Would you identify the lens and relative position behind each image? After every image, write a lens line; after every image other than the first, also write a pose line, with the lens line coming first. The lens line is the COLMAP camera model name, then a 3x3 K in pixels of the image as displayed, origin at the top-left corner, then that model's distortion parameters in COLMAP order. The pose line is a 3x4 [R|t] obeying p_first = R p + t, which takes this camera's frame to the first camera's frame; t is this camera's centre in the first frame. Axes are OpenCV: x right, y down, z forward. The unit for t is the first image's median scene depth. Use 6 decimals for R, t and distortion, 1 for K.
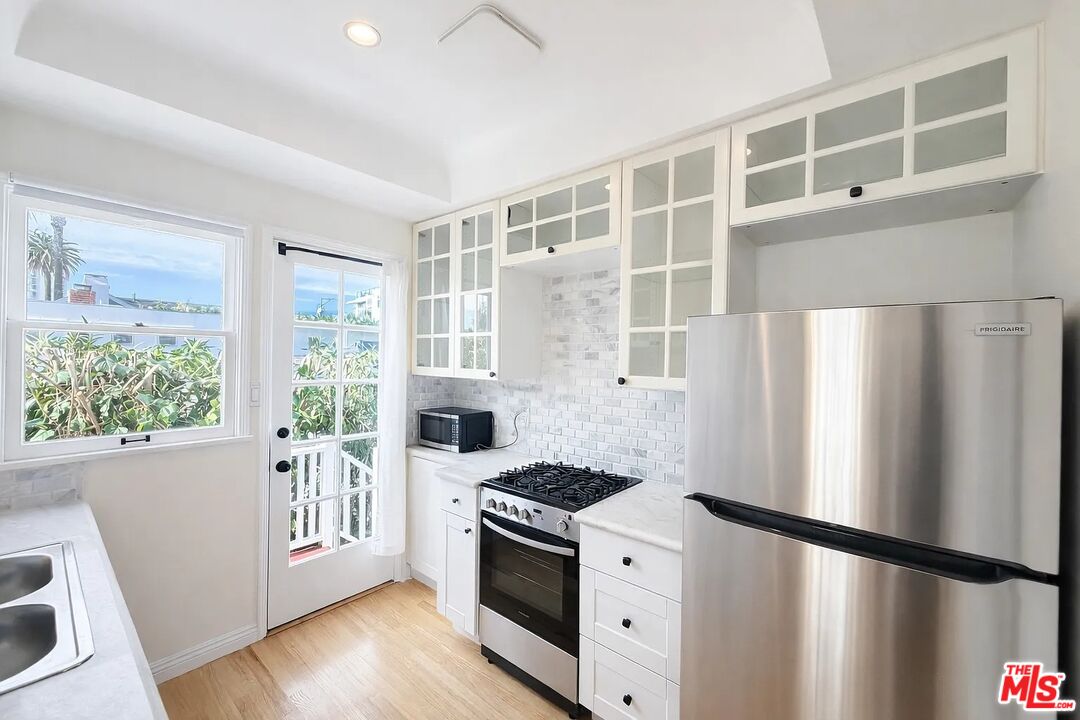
lens RADIAL K [[428.3, 0, 541.4], [0, 428.3, 360.3], [0, 0, 1]] dist [0.002504, 0.000620]
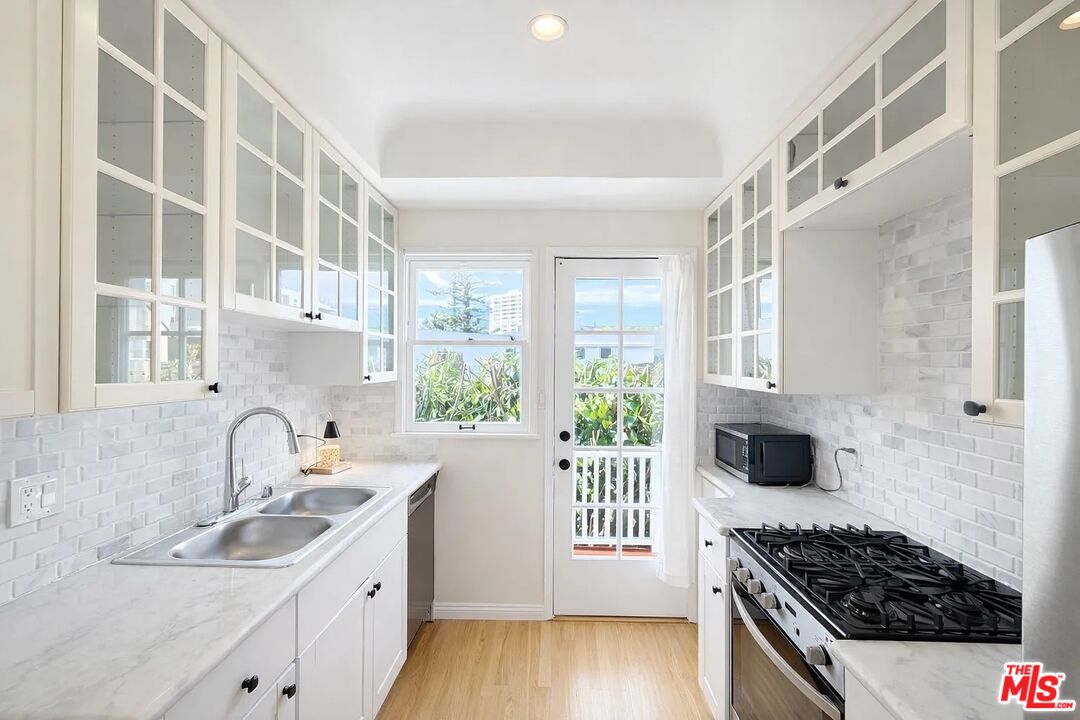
lens RADIAL K [[428.3, 0, 539.6], [0, 428.3, 358.8], [0, 0, 1]] dist [0.002504, 0.000620]
pose [[0.671380, -0.019246, -0.740864, 0.144738], [0.000437, 0.999673, -0.025573, 0.006909], [0.741113, 0.016845, 0.671169, 0.216706]]
